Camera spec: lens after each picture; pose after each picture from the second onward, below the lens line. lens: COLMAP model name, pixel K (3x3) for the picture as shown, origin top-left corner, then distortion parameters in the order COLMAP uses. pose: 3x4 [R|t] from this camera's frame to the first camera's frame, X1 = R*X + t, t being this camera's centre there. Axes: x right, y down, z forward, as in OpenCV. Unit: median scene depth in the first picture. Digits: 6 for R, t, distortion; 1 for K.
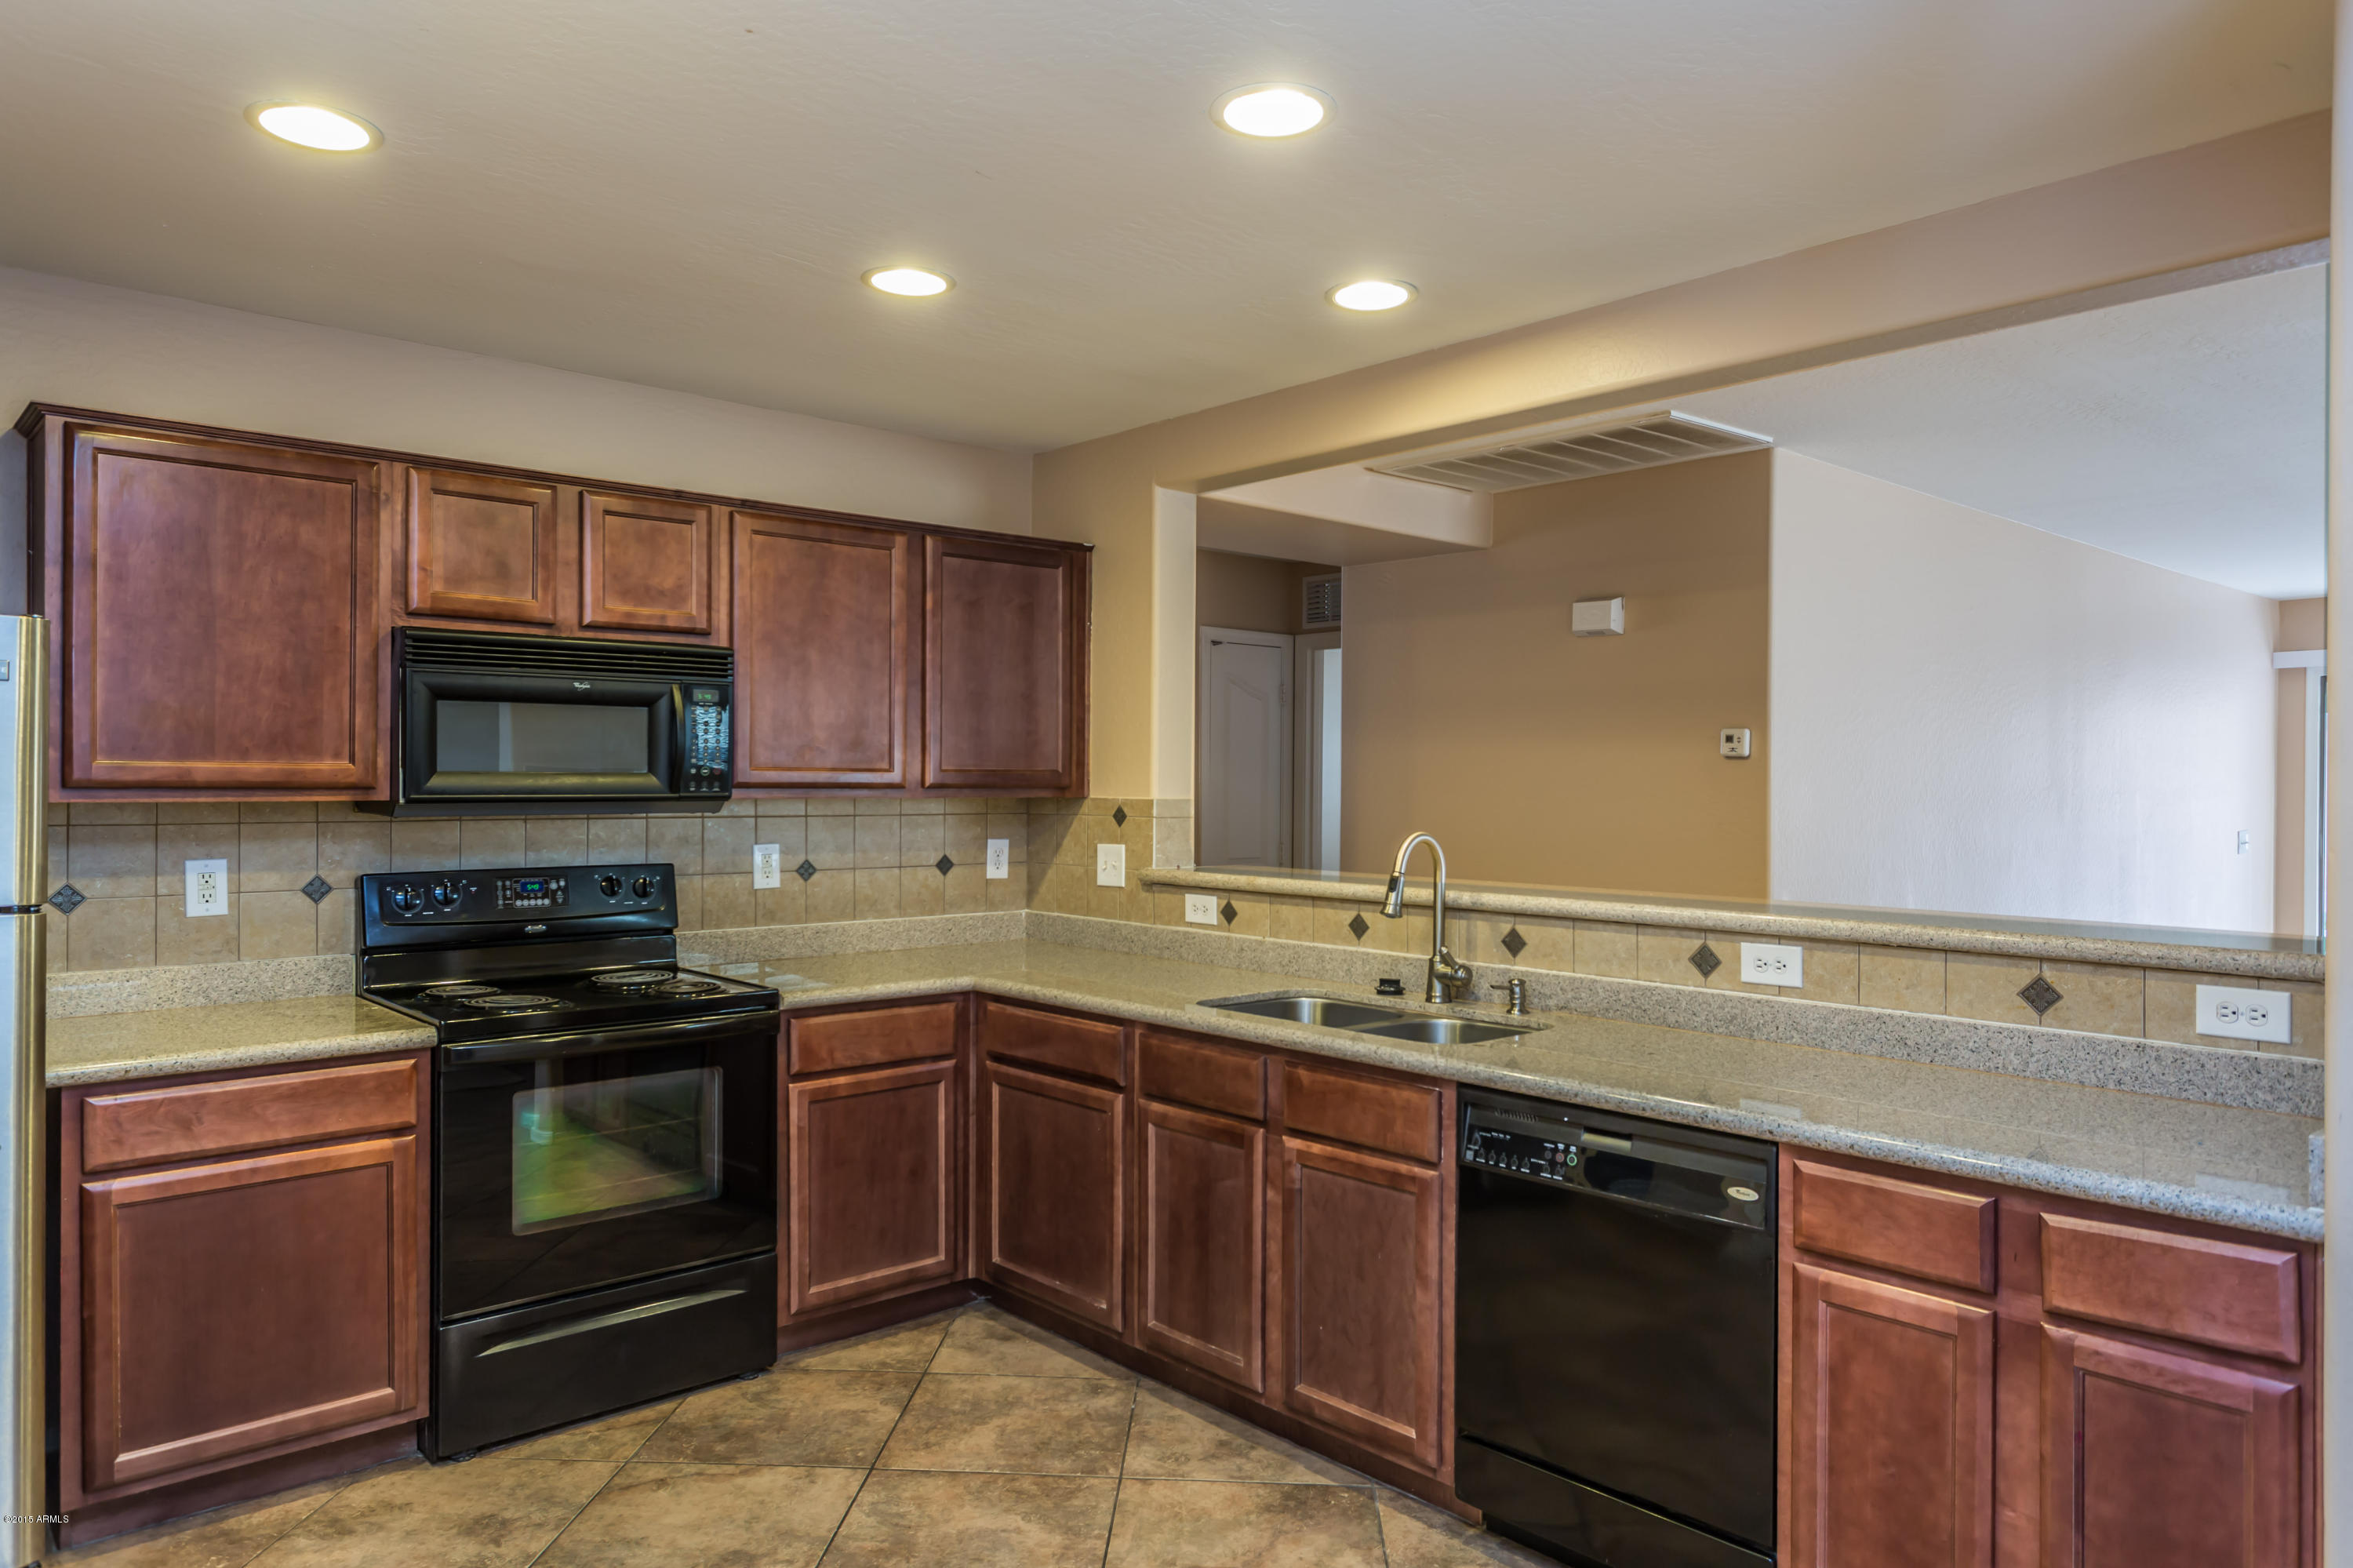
lens RADIAL K [[1501.5, 0, 1176.5], [0, 1501.5, 784.0], [0, 0, 1]] dist [0.003014, 0.001827]
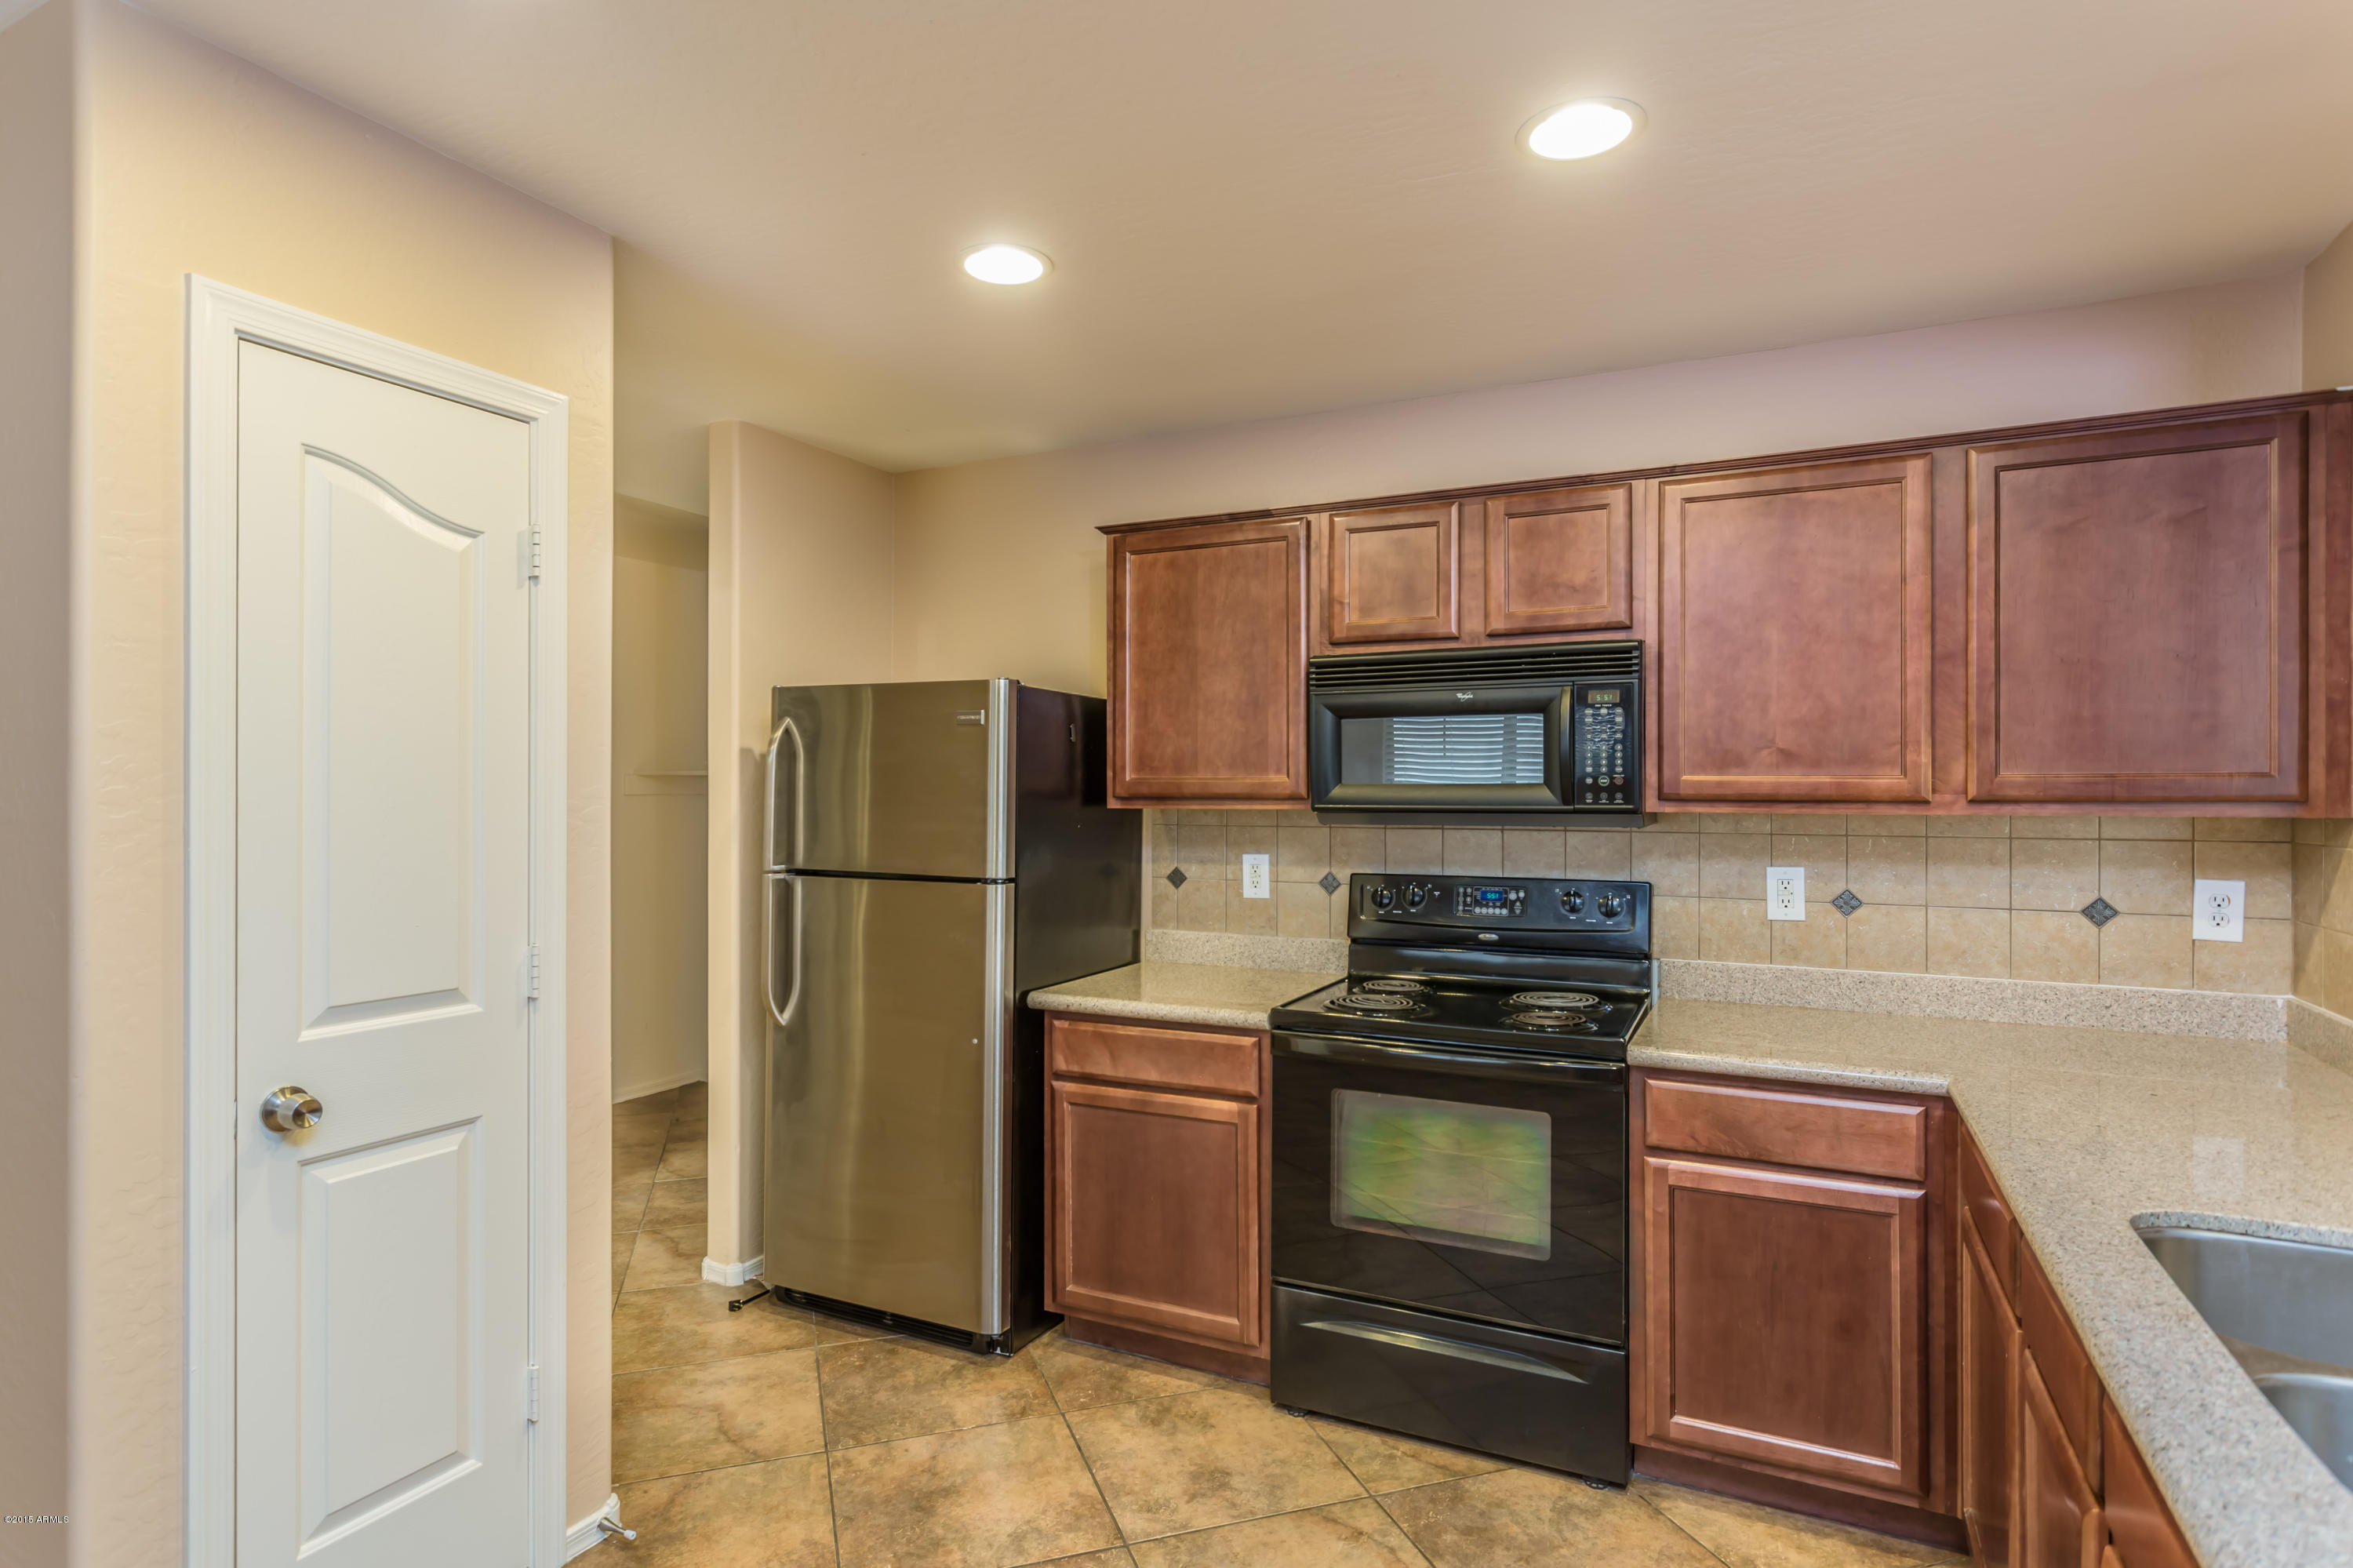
lens RADIAL K [[1227.2, 0, 1176.5], [0, 1227.2, 784.0], [0, 0, 1]] dist [-0.005029, 0.000578]
pose [[0.363983, -0.008082, -0.931370, 0.288912], [-0.000748, 0.999959, -0.008970, 0.000090], [0.931405, 0.003961, 0.363962, 0.526809]]
